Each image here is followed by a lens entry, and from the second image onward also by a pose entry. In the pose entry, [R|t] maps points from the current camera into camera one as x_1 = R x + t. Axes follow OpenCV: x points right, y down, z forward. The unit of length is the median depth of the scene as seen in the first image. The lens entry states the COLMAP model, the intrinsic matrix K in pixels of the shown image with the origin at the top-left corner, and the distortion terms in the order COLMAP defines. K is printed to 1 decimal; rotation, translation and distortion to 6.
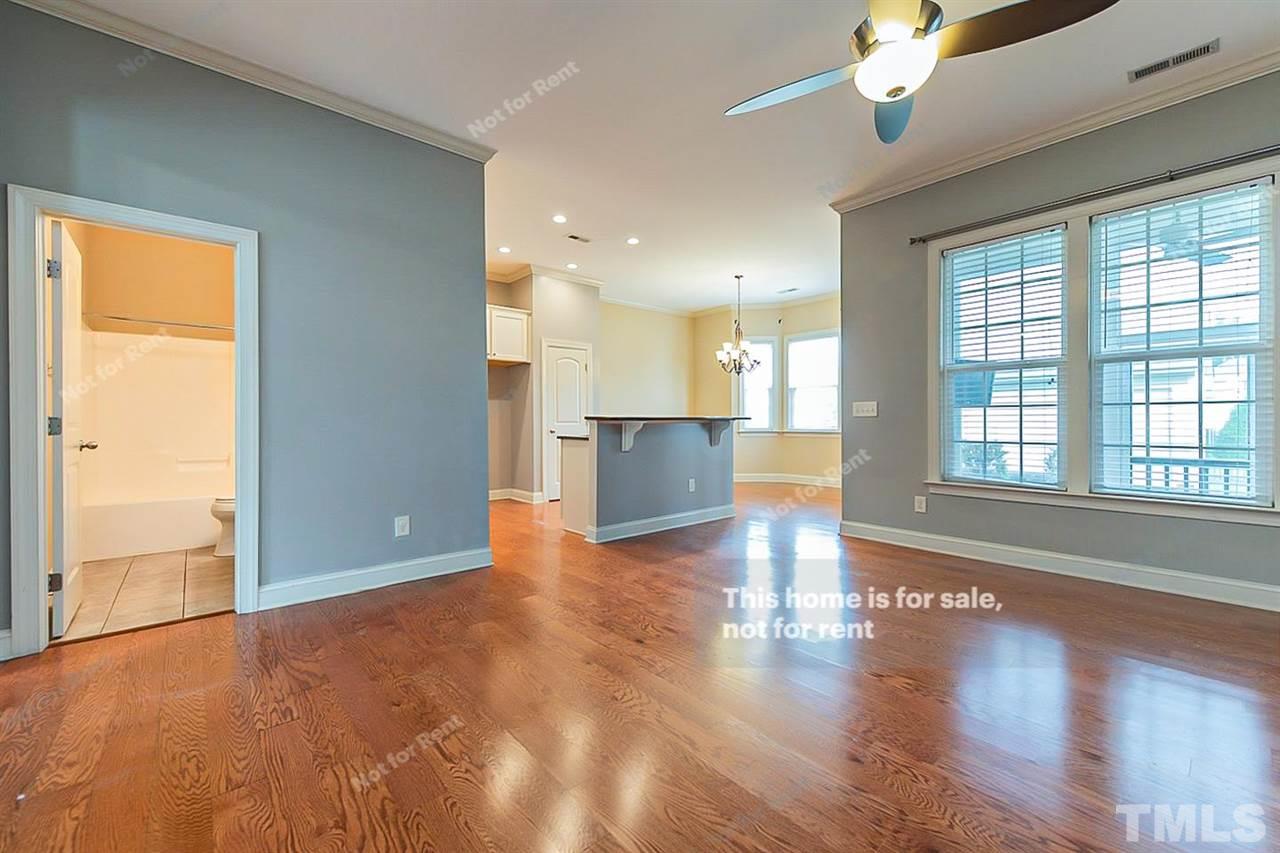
lens RADIAL K [[504.9, 0, 647.4], [0, 504.9, 420.7], [0, 0, 1]] dist [0.007947, -0.001739]
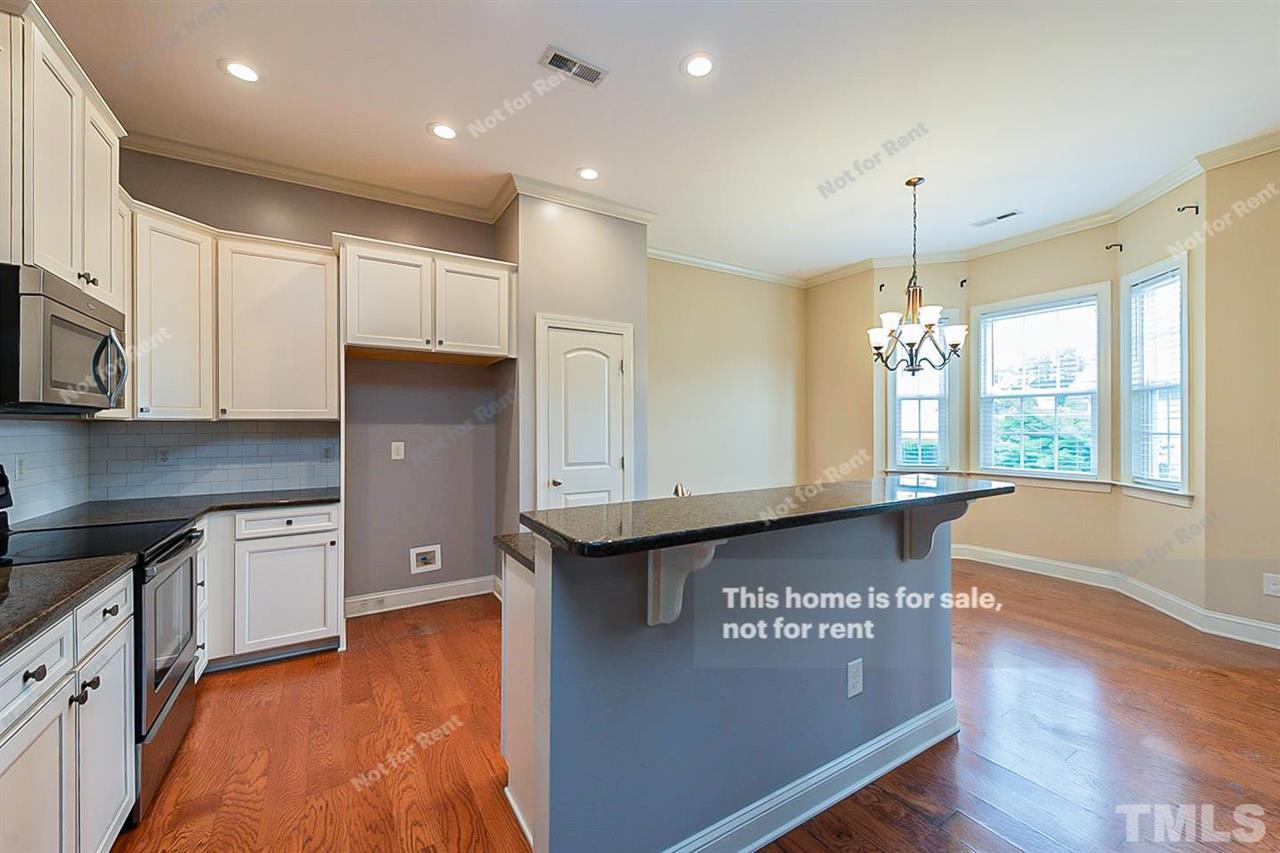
lens RADIAL K [[504.9, 0, 635.9], [0, 504.9, 422.0], [0, 0, 1]] dist [0.007947, -0.001739]
pose [[0.982755, 0.003362, -0.184881, -0.001096], [-0.004210, 0.999982, -0.004194, -0.062127], [0.184864, 0.004900, 0.982752, 0.700341]]
